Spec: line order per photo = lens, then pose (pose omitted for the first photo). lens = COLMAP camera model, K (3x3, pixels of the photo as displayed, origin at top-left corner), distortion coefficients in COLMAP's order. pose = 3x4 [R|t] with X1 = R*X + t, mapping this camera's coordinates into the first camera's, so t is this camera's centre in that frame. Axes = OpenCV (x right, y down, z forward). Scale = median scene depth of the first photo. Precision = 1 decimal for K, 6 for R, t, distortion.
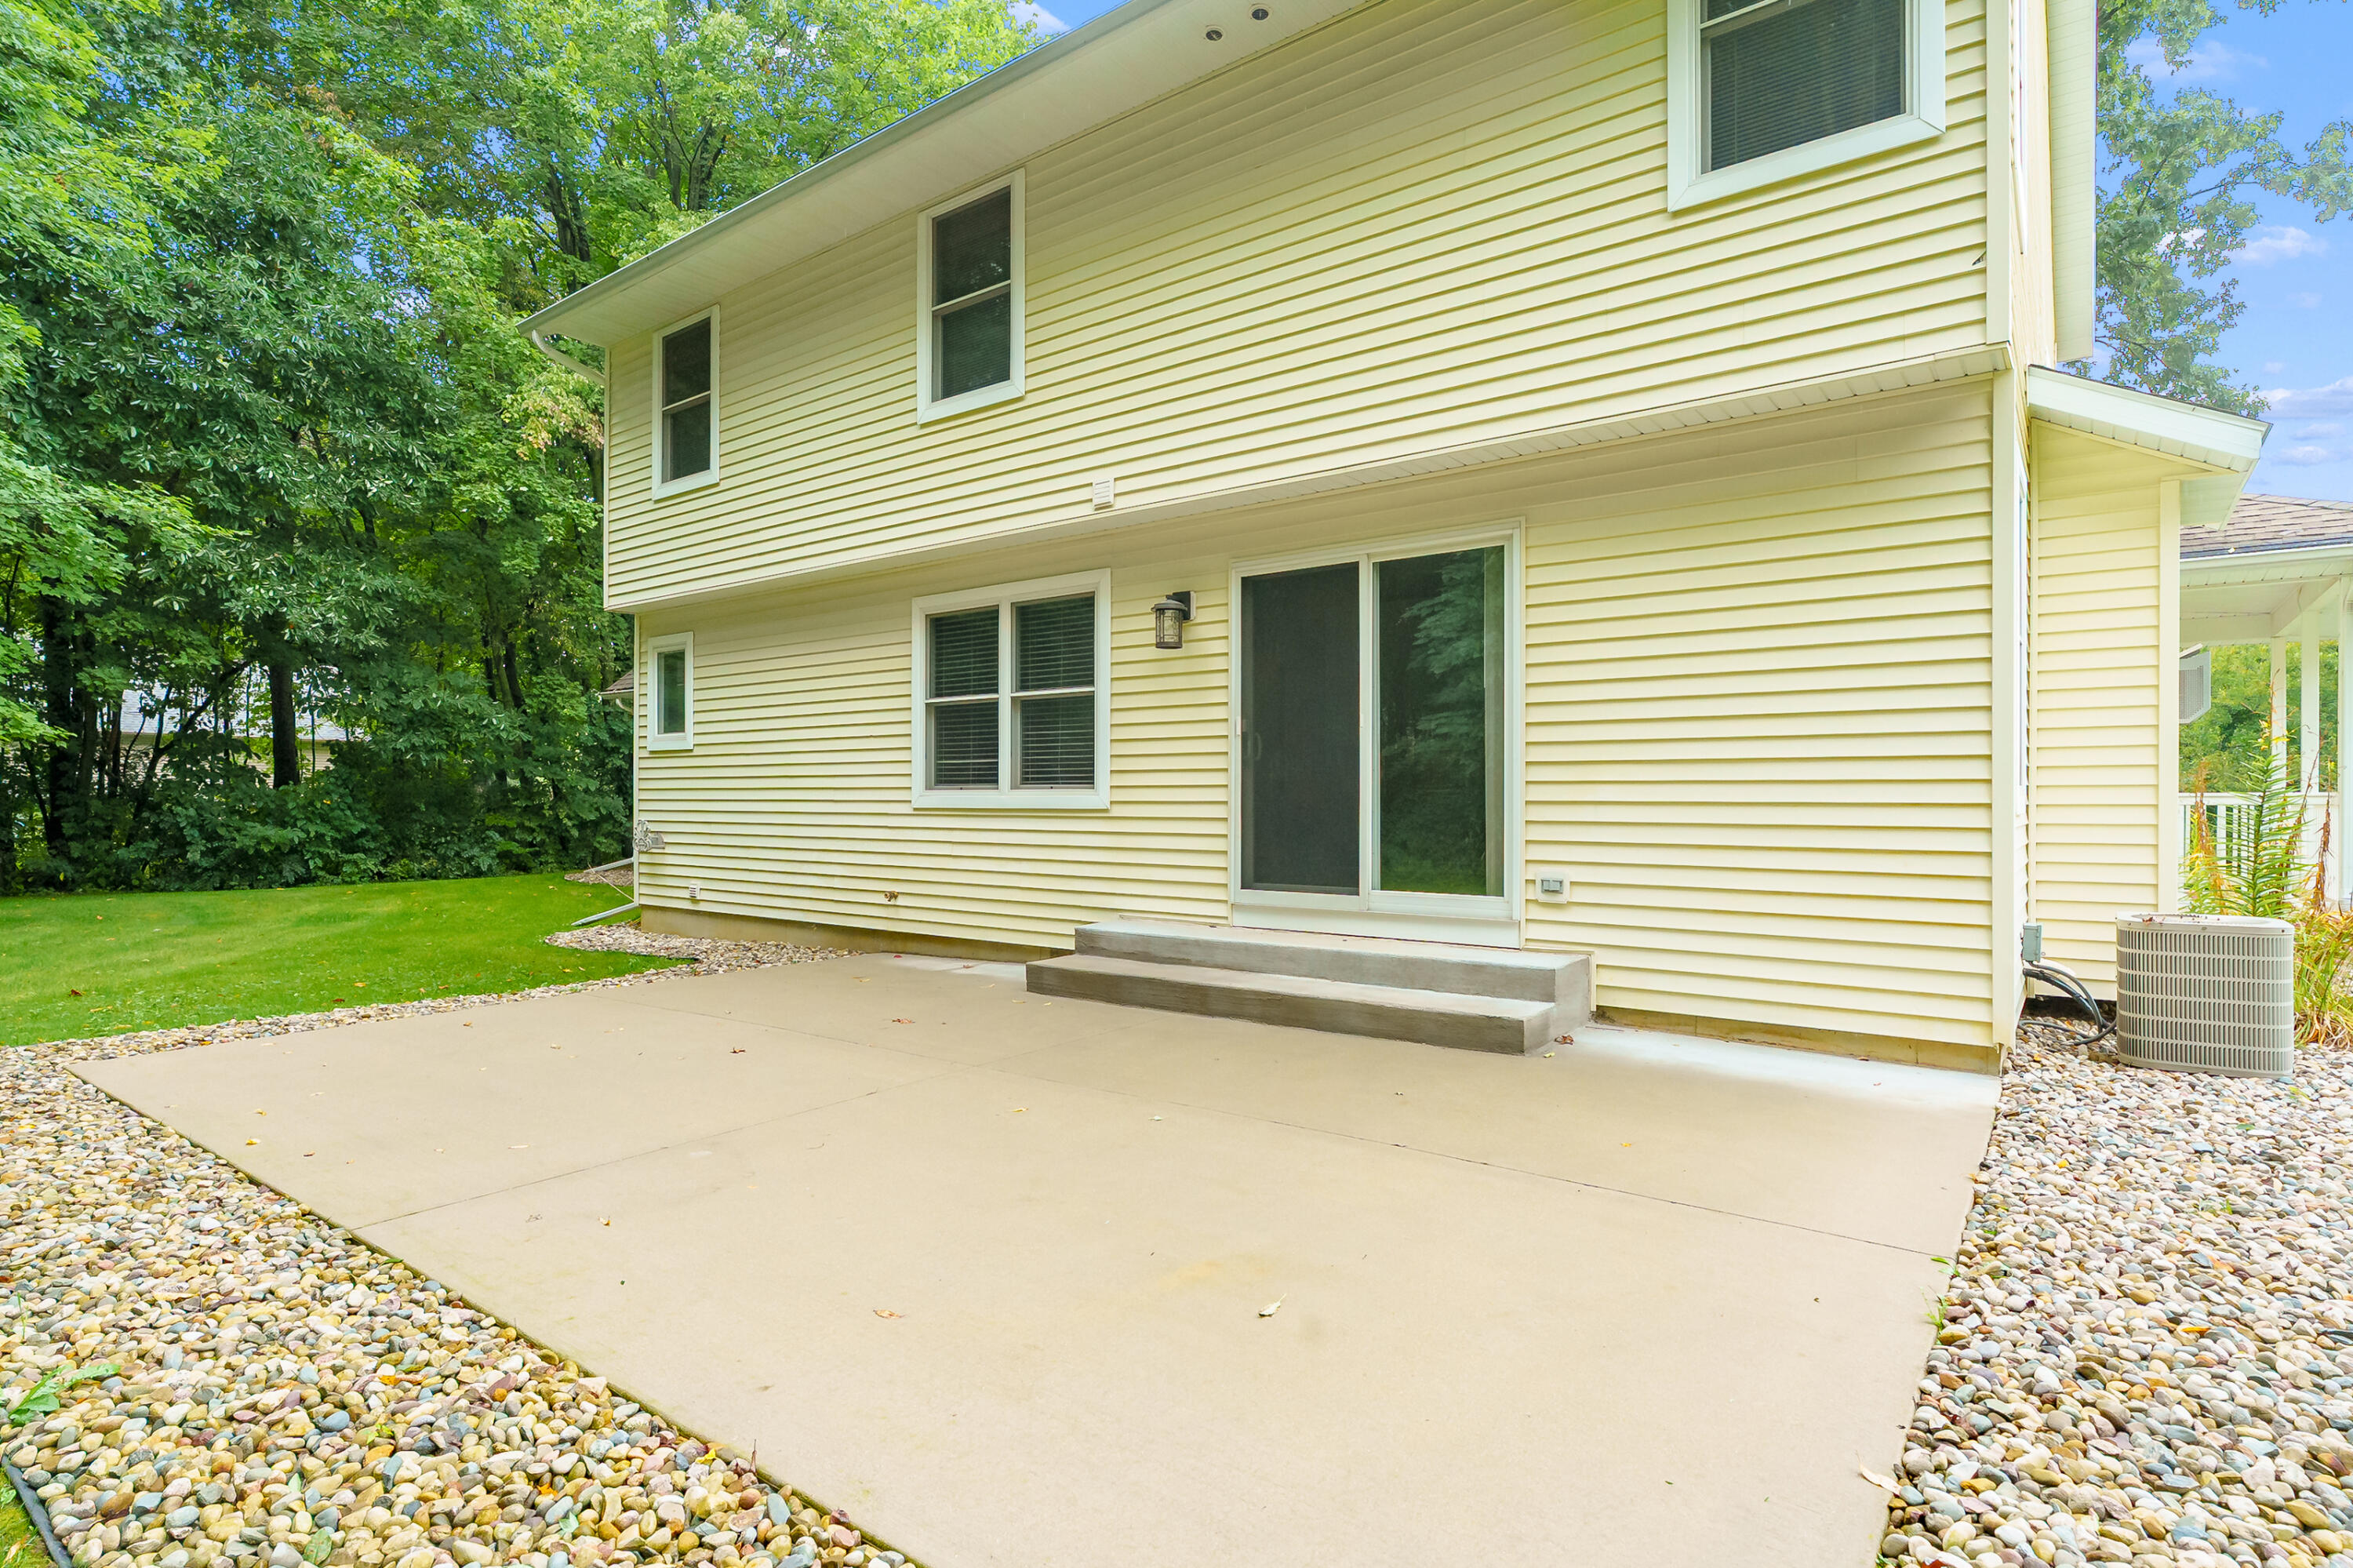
lens RADIAL K [[1166.8, 0, 1176.5], [0, 1166.8, 784.0], [0, 0, 1]] dist [-0.000590, -0.000006]
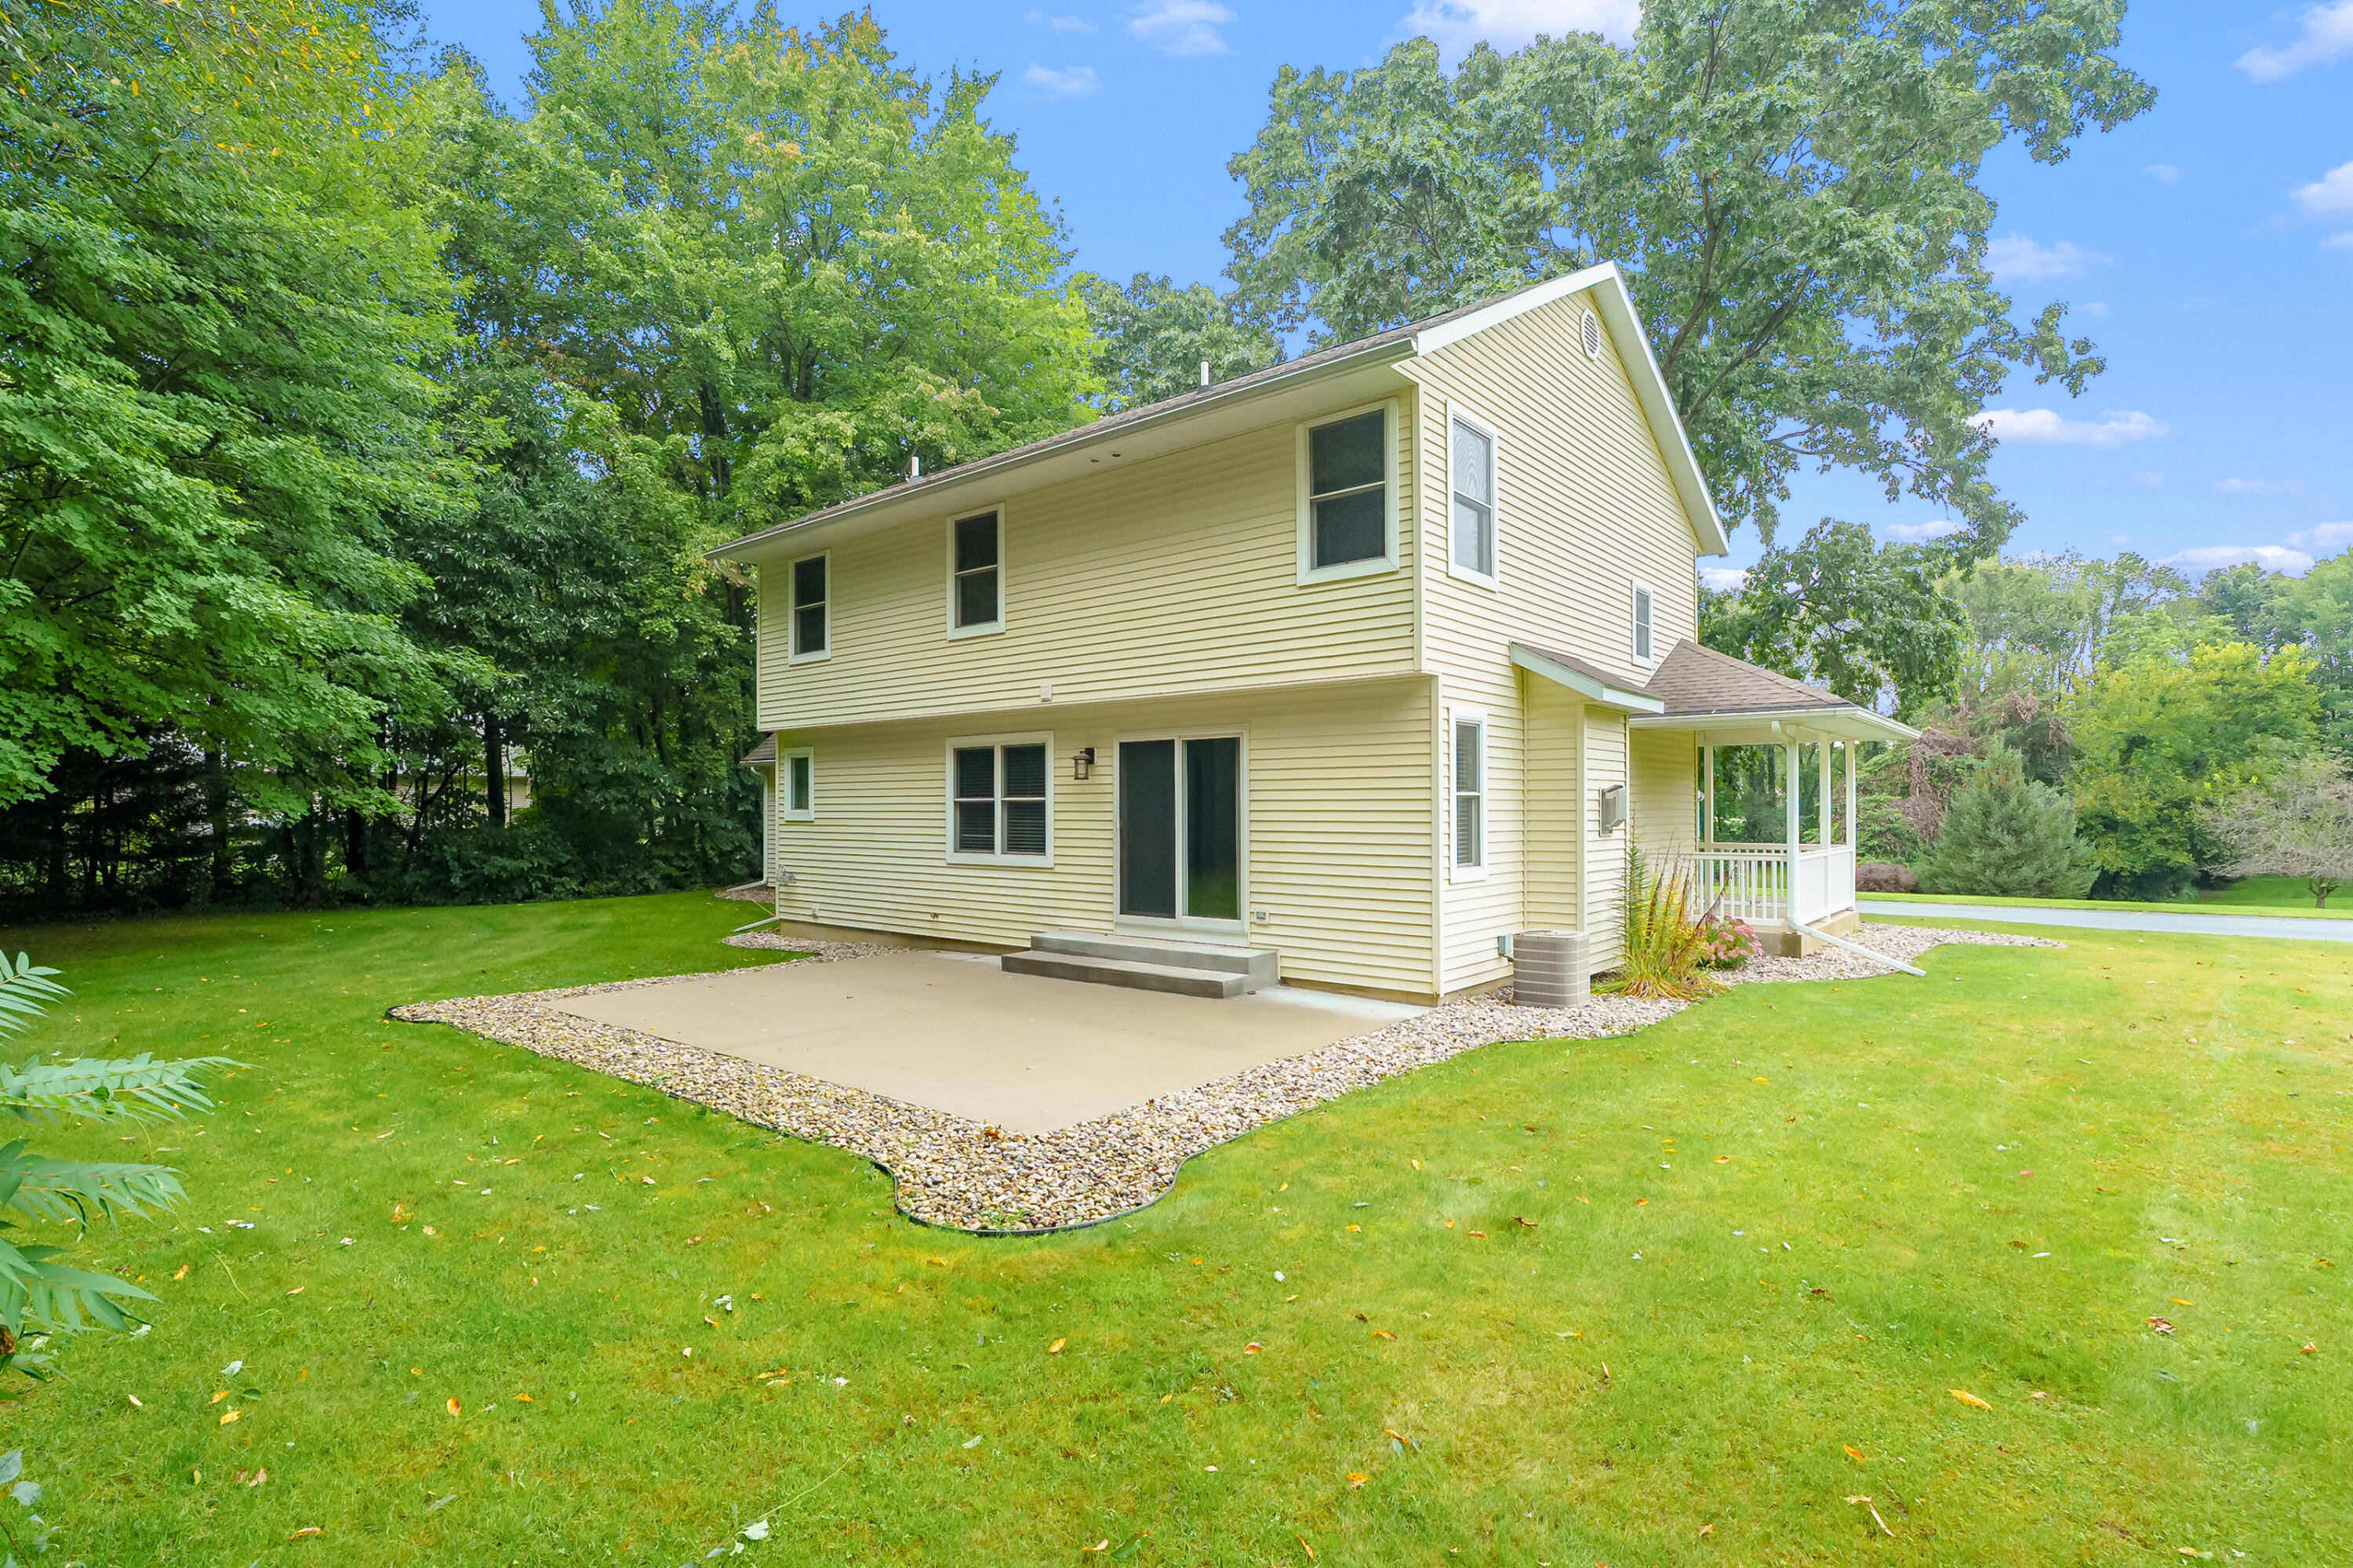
lens RADIAL K [[1084.5, 0, 1176.5], [0, 1084.5, 784.0], [0, 0, 1]] dist [-0.000072, -0.000028]
pose [[0.998803, -0.007126, -0.048387, 0.169720], [0.006714, 0.999940, -0.008668, -0.072860], [0.048445, 0.008333, 0.998791, -0.510182]]
